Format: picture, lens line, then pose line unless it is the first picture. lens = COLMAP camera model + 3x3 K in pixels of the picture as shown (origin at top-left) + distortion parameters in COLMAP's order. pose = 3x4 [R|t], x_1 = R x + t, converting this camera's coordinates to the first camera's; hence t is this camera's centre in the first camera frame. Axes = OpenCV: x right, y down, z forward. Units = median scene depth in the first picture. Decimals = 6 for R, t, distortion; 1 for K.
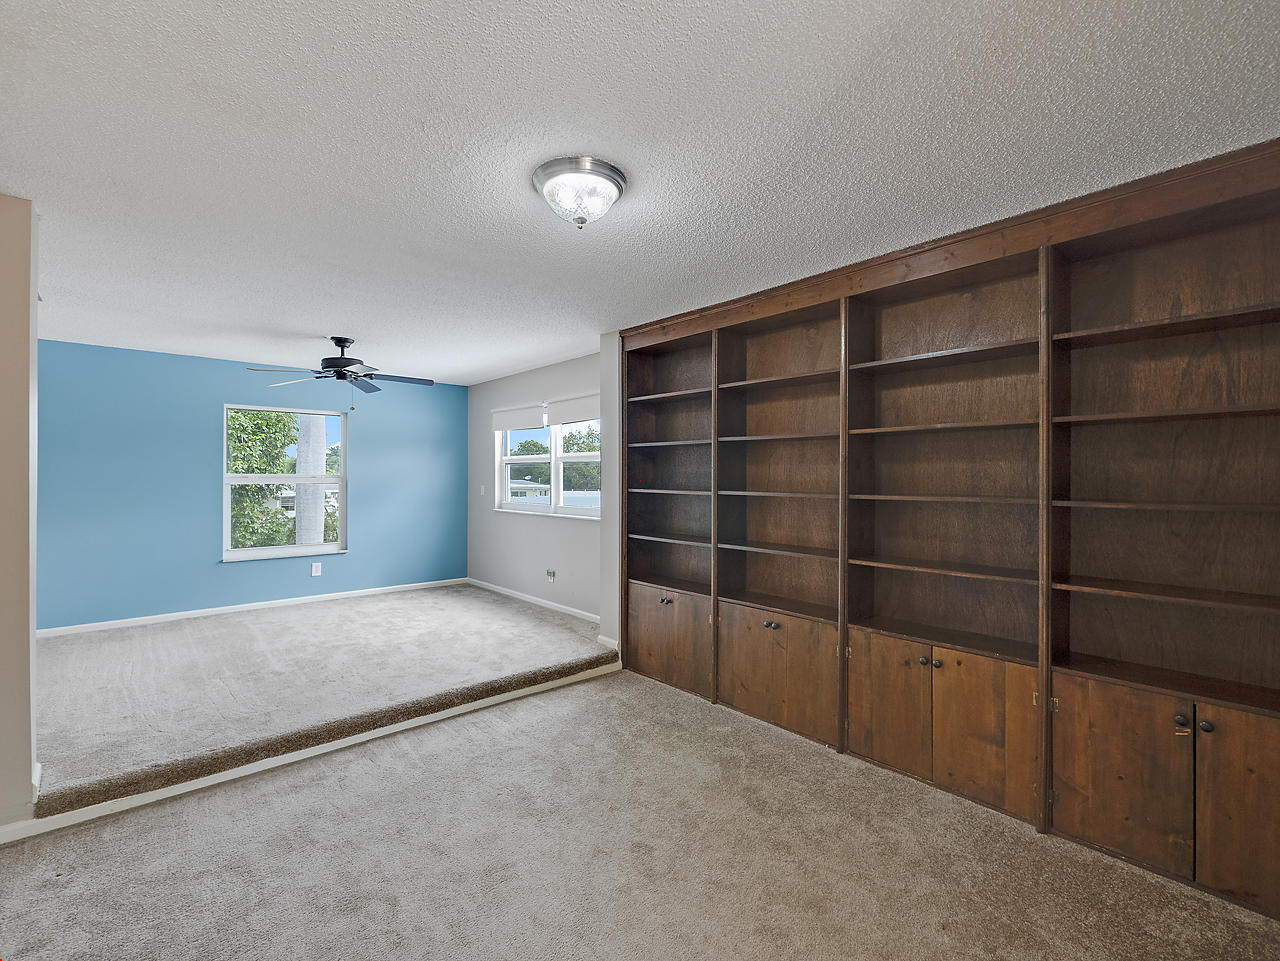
lens RADIAL K [[589.9, 0, 640.0], [0, 589.9, 480.5], [0, 0, 1]] dist [0.000090, -0.000004]
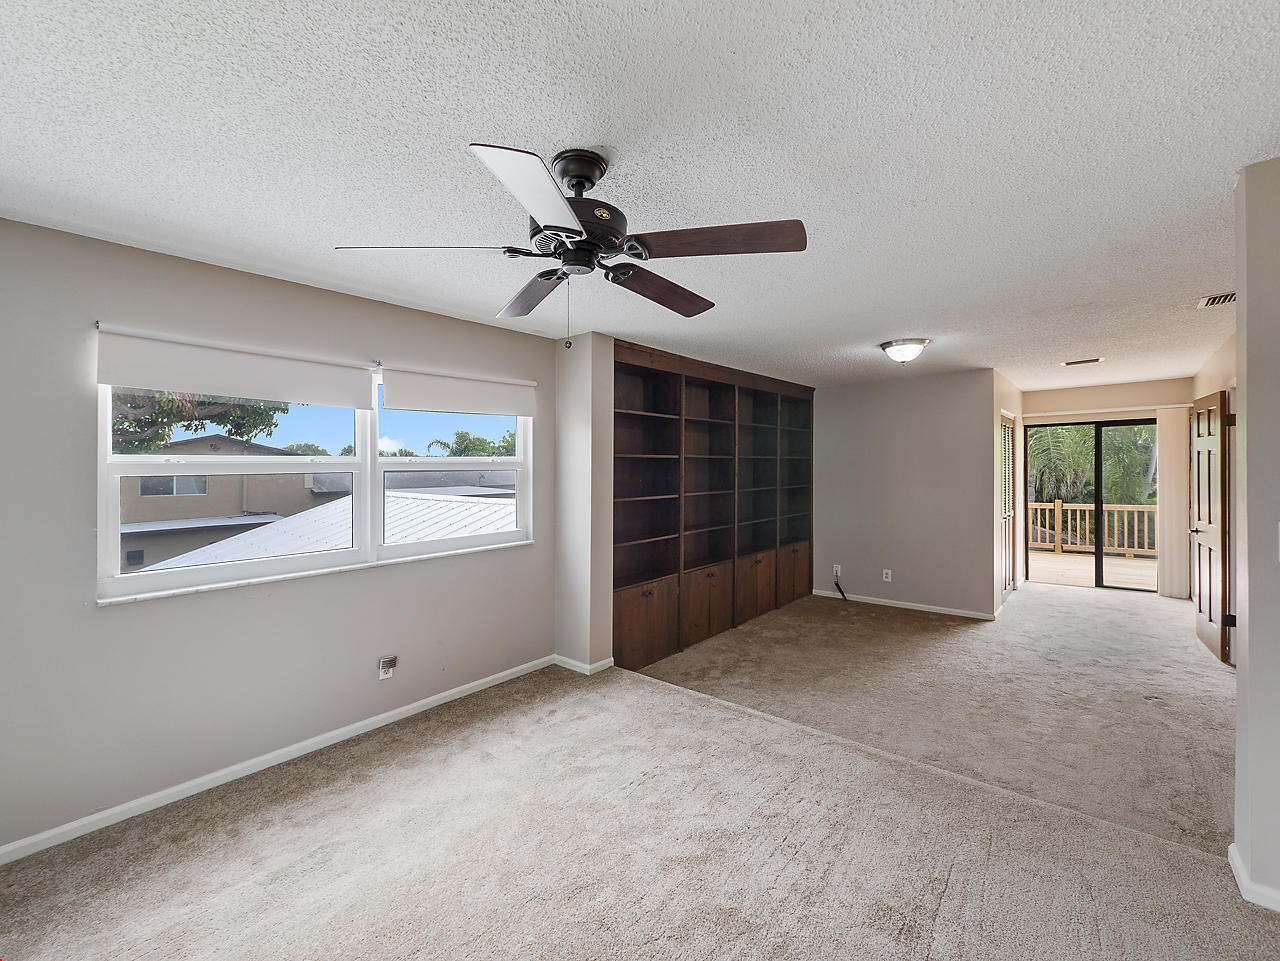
lens RADIAL K [[530.2, 0, 645.2], [0, 530.2, 475.2], [0, 0, 1]] dist [0.021055, 0.000060]
pose [[-0.155340, -0.005403, 0.987846, -1.178308], [0.017499, 0.999813, 0.008220, -0.040535], [-0.987706, 0.018563, -0.155216, 1.404234]]
